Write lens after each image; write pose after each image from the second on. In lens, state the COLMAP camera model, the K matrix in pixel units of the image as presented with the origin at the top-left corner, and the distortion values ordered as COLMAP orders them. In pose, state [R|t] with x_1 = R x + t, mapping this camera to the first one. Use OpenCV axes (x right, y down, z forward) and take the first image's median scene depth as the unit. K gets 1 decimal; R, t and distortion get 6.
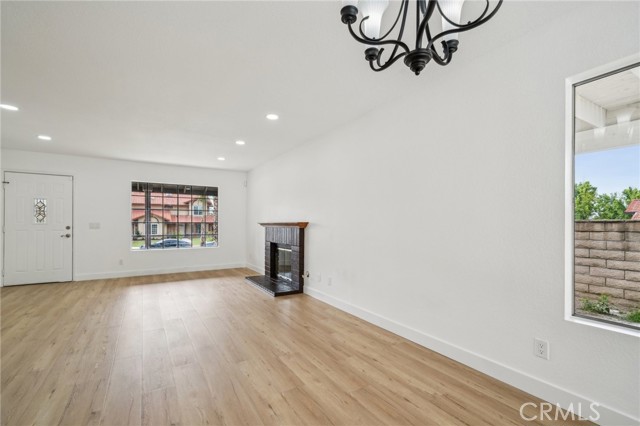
lens RADIAL K [[284.3, 0, 312.0], [0, 284.3, 223.7], [0, 0, 1]] dist [0.009270, -0.000668]
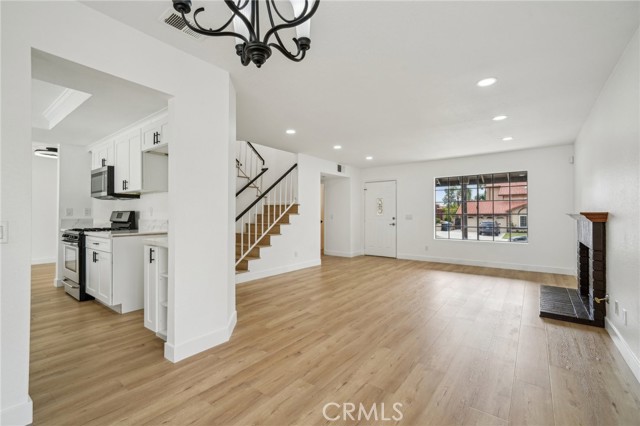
lens RADIAL K [[284.3, 0, 315.6], [0, 284.3, 212.6], [0, 0, 1]] dist [0.009270, -0.000668]
pose [[0.355824, -0.010363, -0.934495, 0.280429], [0.002107, 0.999945, -0.010286, -0.000479], [0.934550, 0.001691, 0.355827, 0.169509]]
